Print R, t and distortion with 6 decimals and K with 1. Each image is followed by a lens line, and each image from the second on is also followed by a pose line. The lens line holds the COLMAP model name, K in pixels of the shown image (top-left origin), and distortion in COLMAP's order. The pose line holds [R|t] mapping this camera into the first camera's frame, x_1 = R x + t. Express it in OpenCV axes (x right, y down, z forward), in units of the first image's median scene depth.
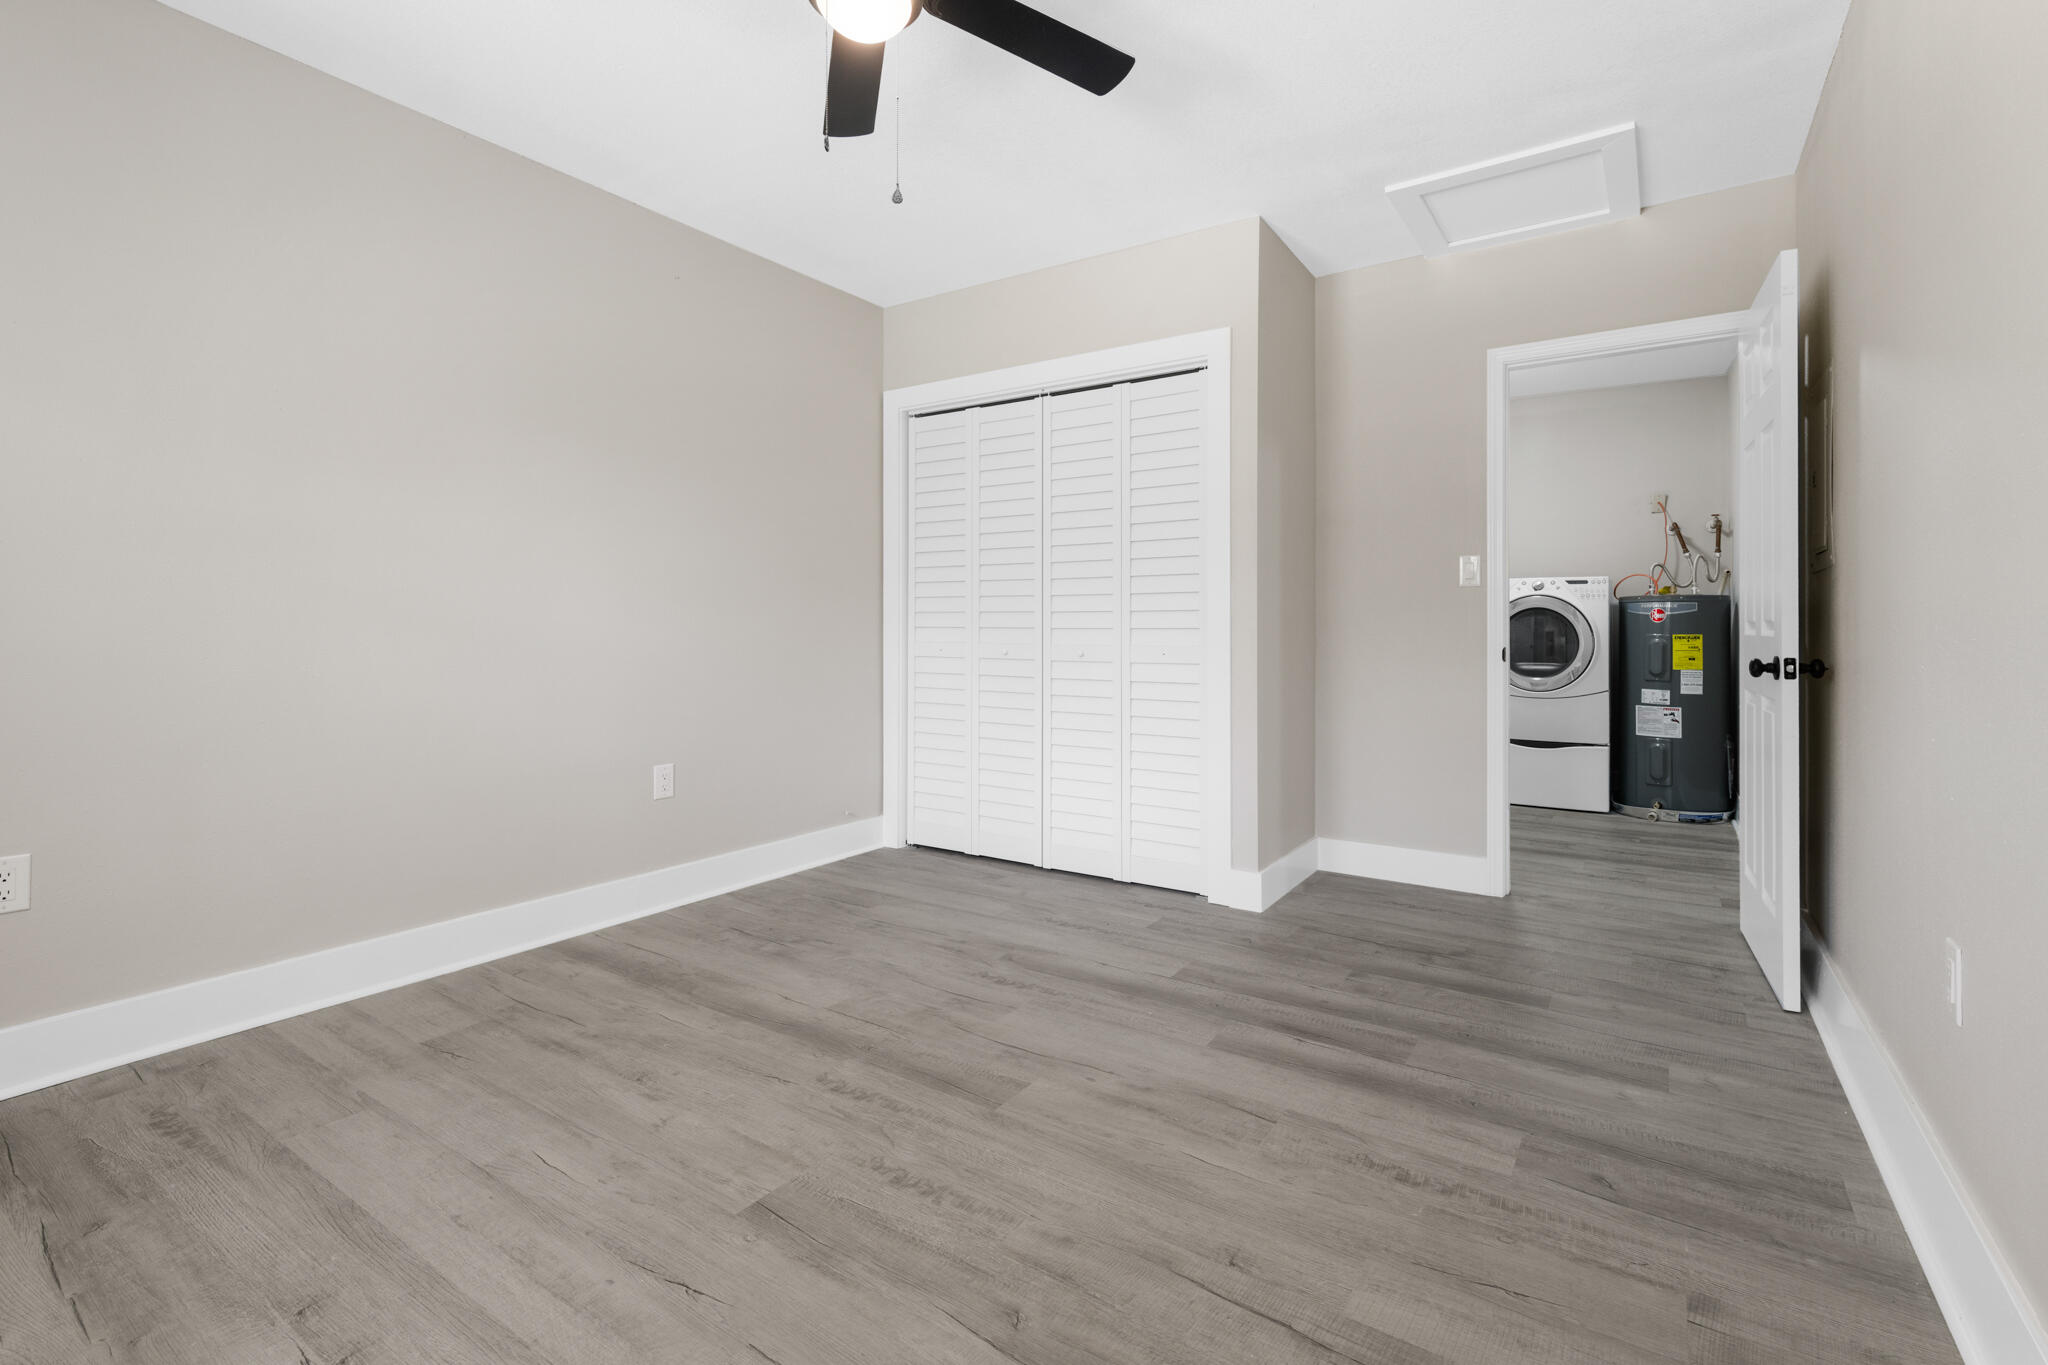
lens RADIAL K [[923.8, 0, 1024.0], [0, 923.8, 682.5], [0, 0, 1]] dist [0.001977, 0.000264]
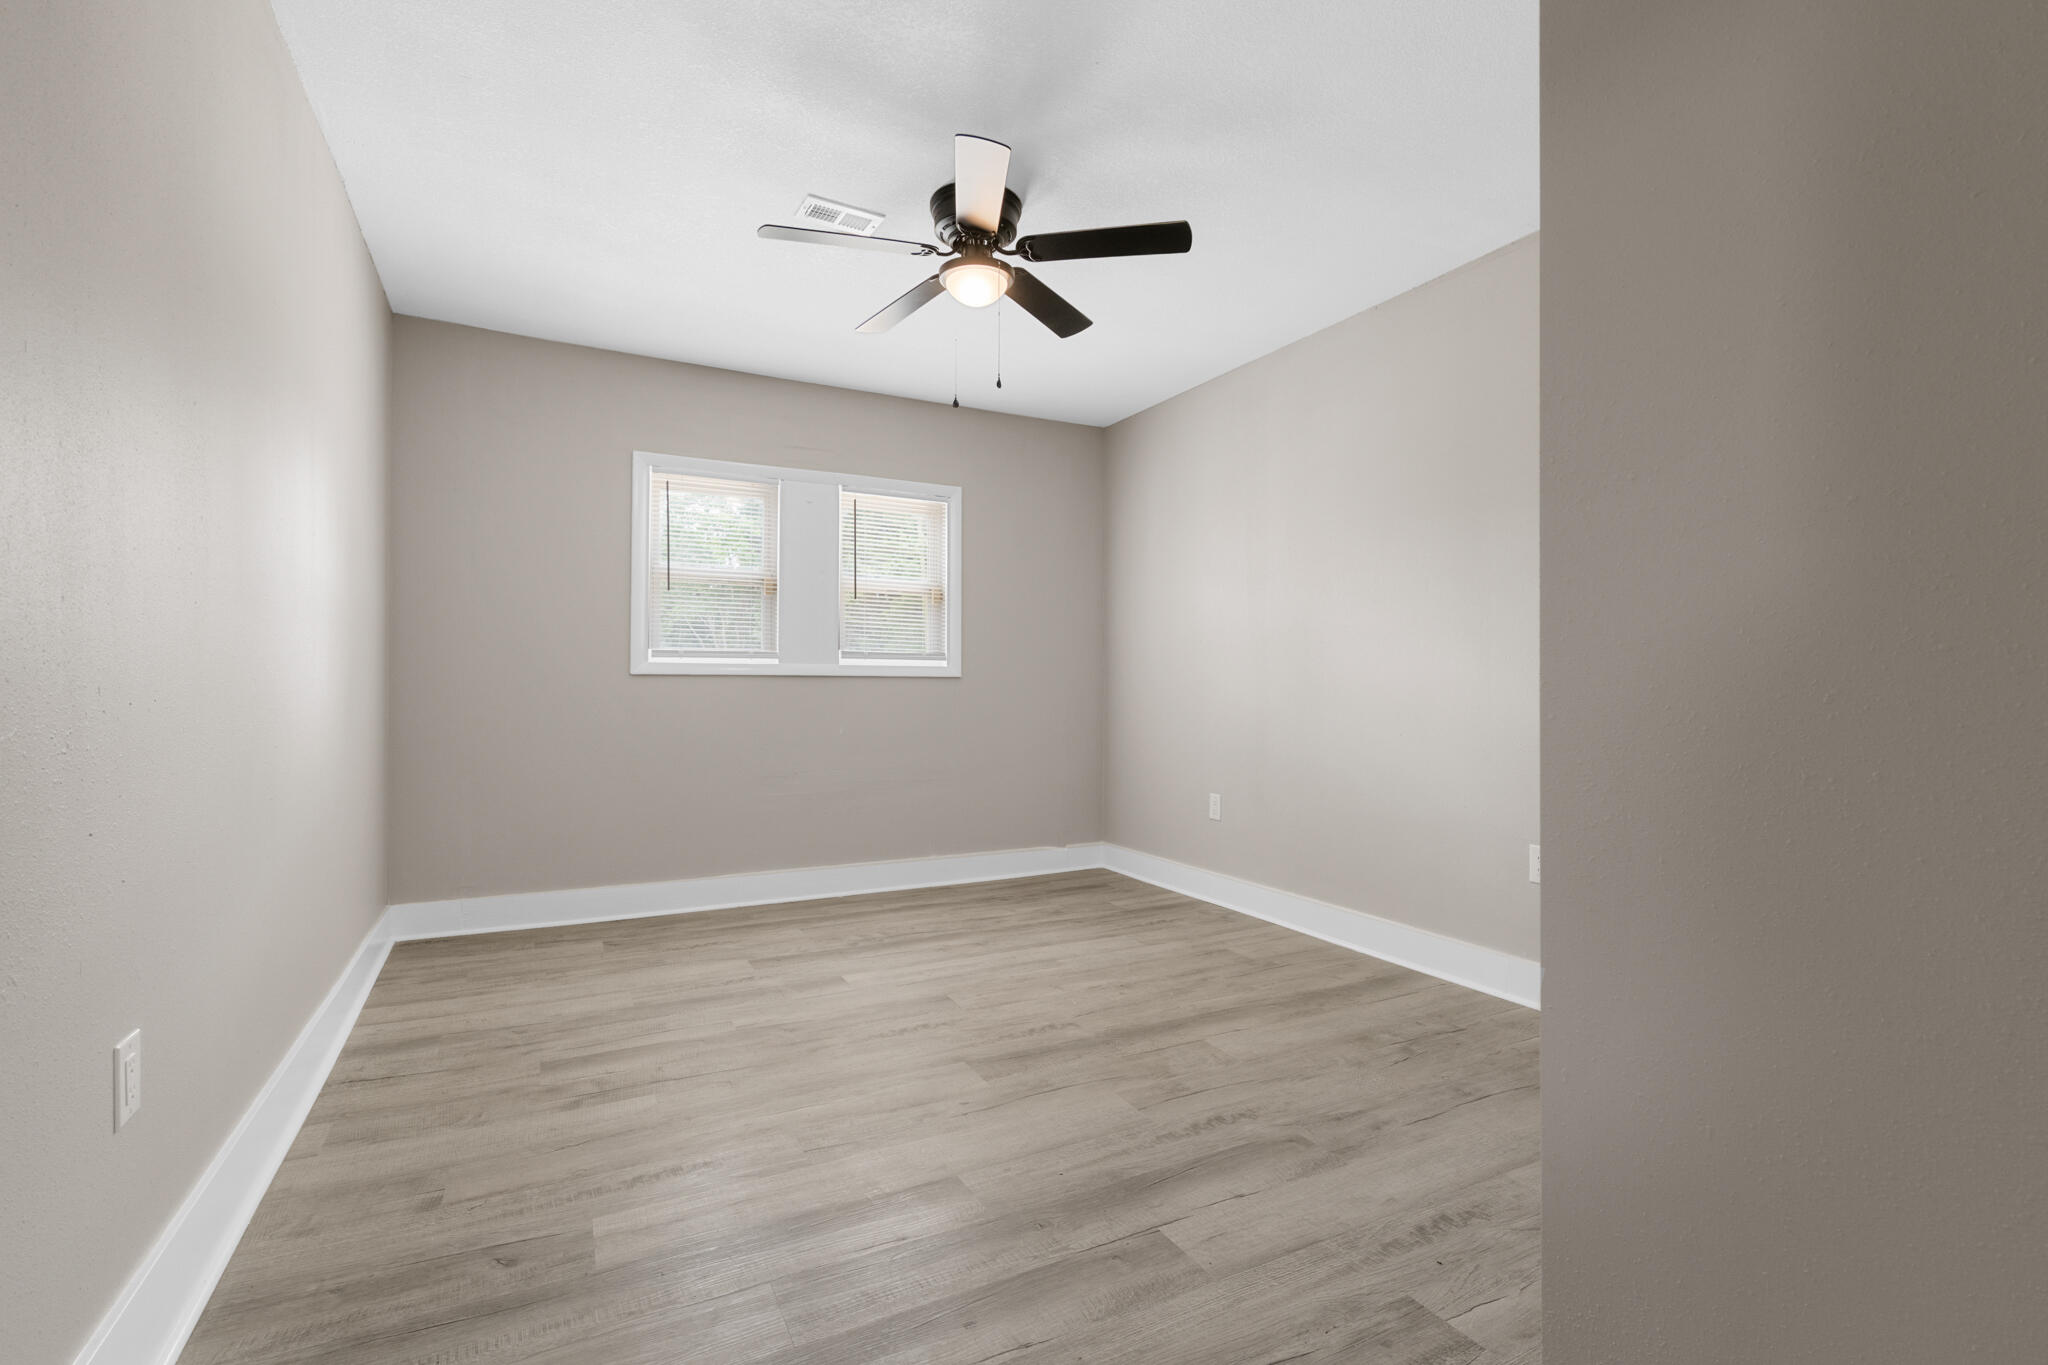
lens RADIAL K [[923.8, 0, 1024.0], [0, 923.8, 682.5], [0, 0, 1]] dist [0.001977, 0.000264]
pose [[-0.475336, -0.006828, -0.879778, 0.938880], [-0.056247, 0.998160, 0.022643, -0.086781], [0.878005, 0.060248, -0.474845, 1.457051]]
